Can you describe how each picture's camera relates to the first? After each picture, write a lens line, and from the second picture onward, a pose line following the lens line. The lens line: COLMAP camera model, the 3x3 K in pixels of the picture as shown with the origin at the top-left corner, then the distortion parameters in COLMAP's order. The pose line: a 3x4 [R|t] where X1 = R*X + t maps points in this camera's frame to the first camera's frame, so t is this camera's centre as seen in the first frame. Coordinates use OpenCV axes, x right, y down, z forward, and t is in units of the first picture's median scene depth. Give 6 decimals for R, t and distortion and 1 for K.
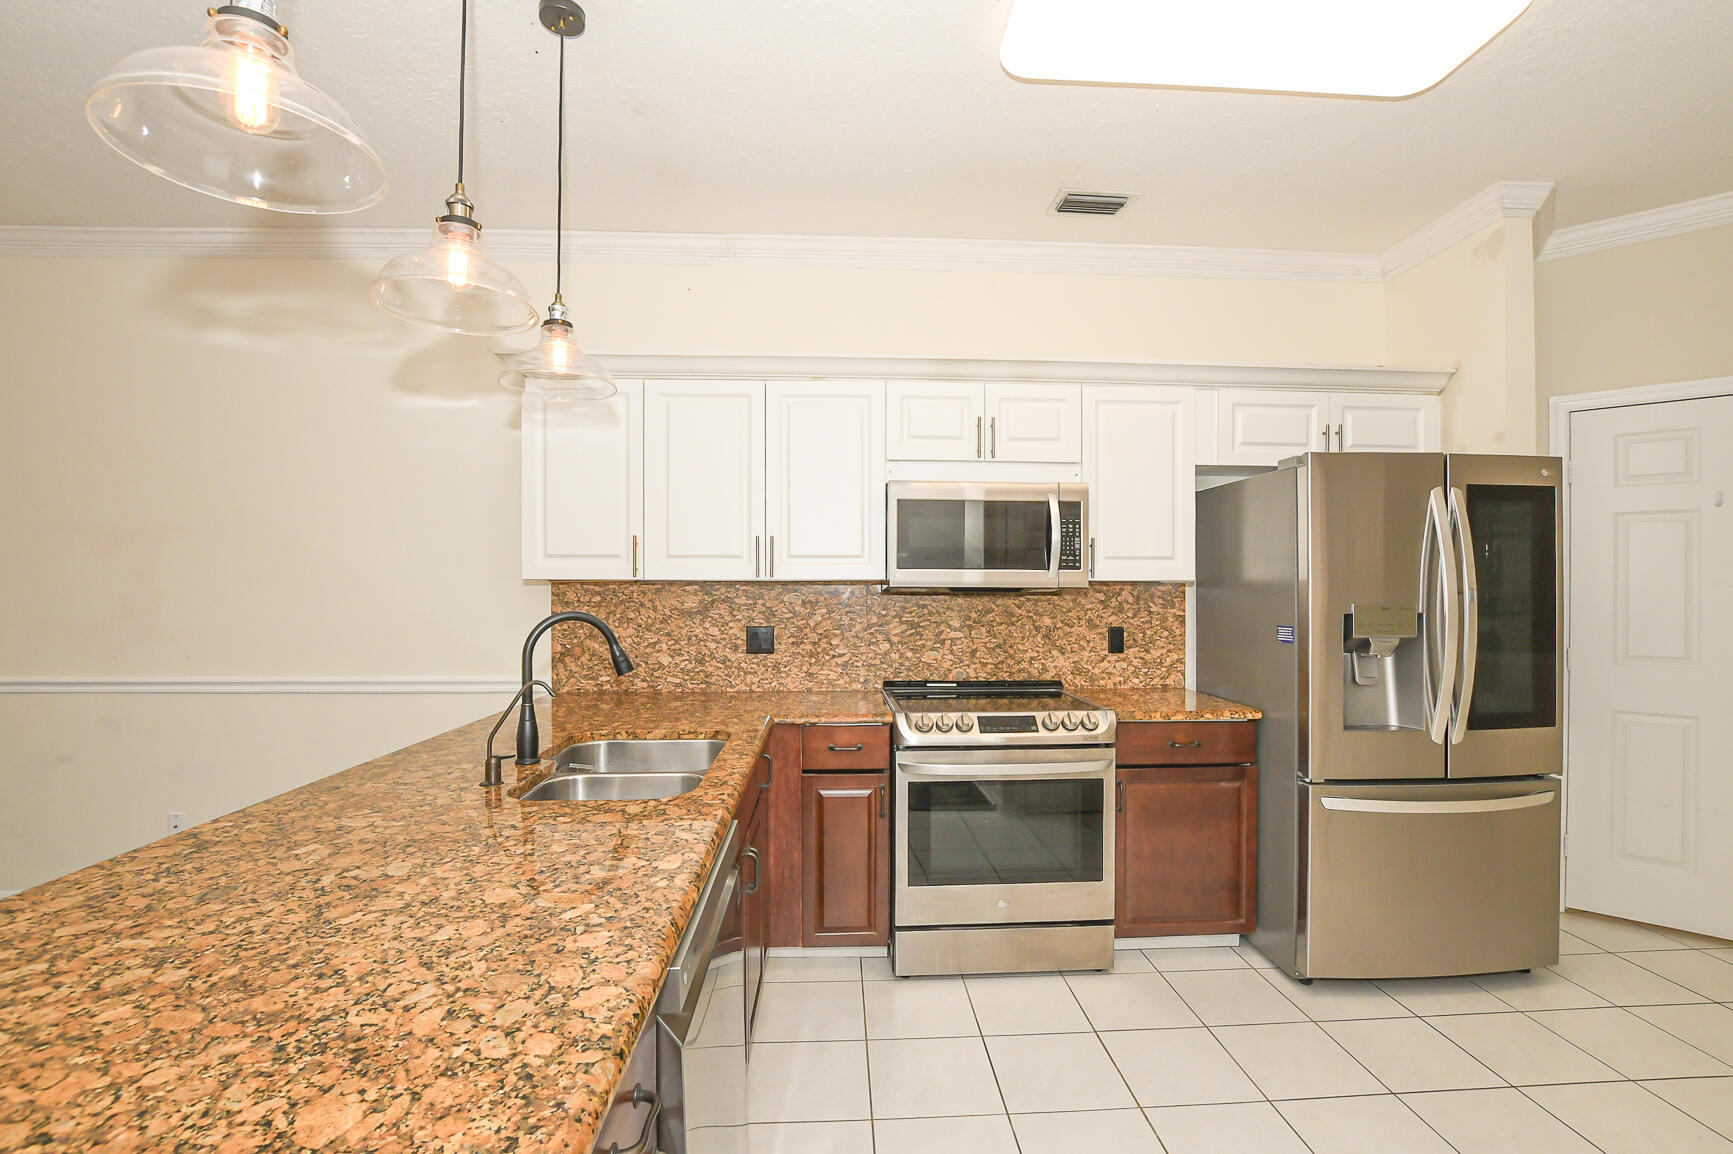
lens RADIAL K [[766.6, 0, 874.1], [0, 766.6, 585.1], [0, 0, 1]] dist [-0.037804, 0.008226]
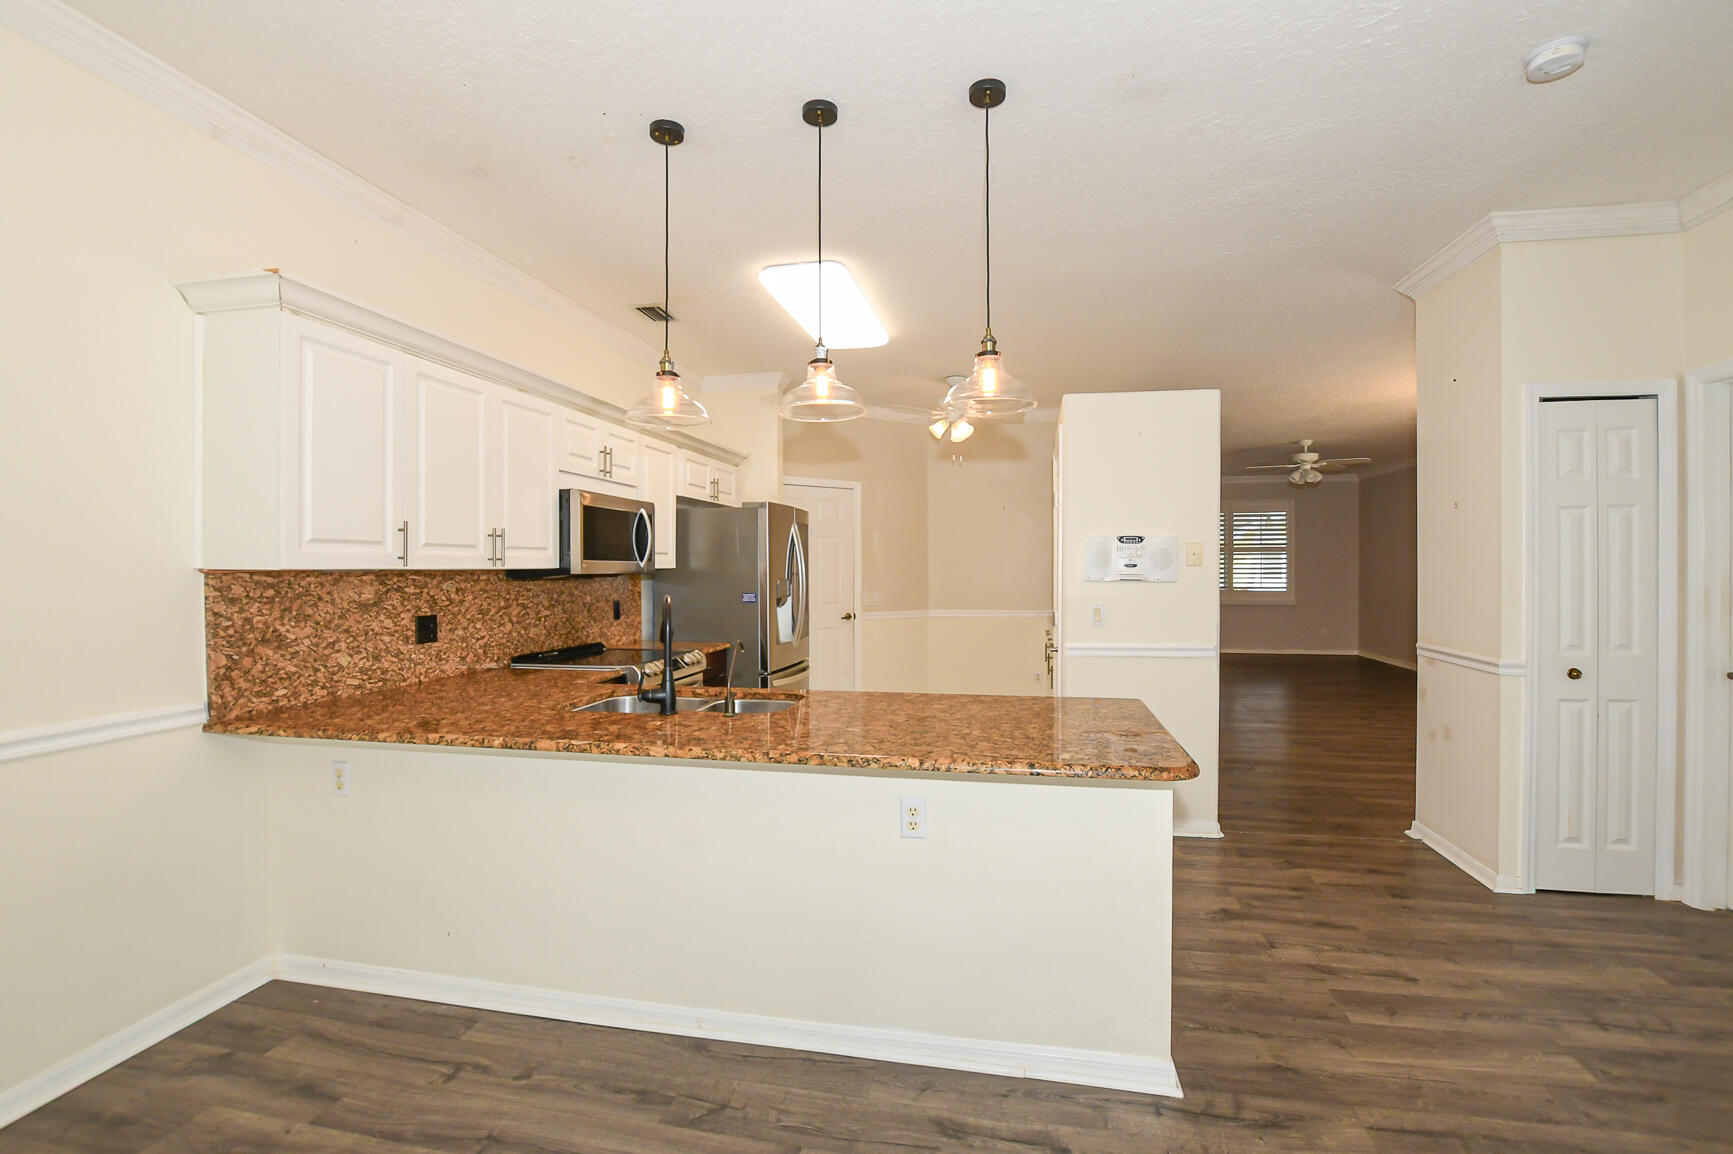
lens RADIAL K [[775.7, 0, 866.5], [0, 775.7, 577.0], [0, 0, 1]] dist [-0.018908, 0.000172]
pose [[0.256284, -0.013769, 0.966503, -1.040980], [0.001221, 0.999902, 0.013921, -0.009461], [-0.966601, -0.002388, 0.256276, 0.213470]]
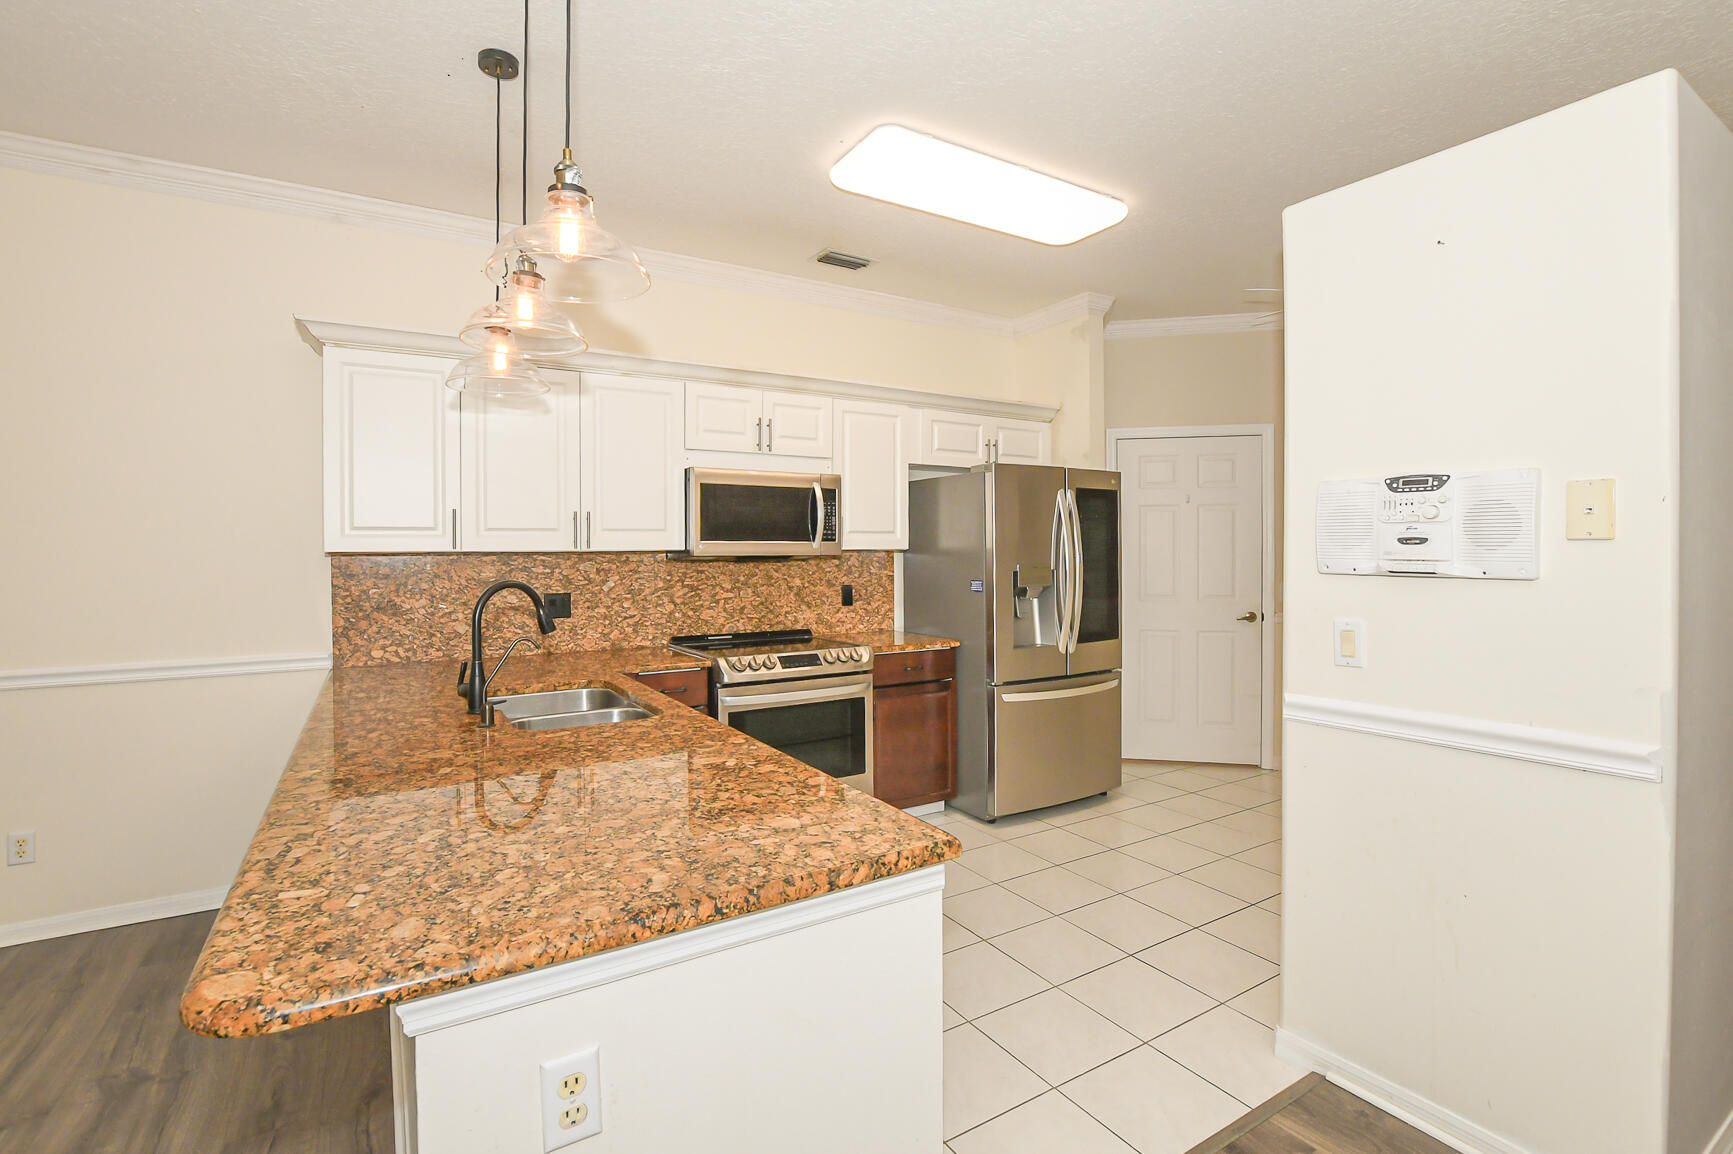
lens RADIAL K [[793.0, 0, 864.3], [0, 793.0, 552.5], [0, 0, 1]] dist [-0.029229, 0.000349]
pose [[0.881332, -0.007545, 0.472437, -0.317348], [0.006170, 0.999971, 0.004461, -0.006623], [-0.472457, -0.001016, 0.881353, -0.207538]]
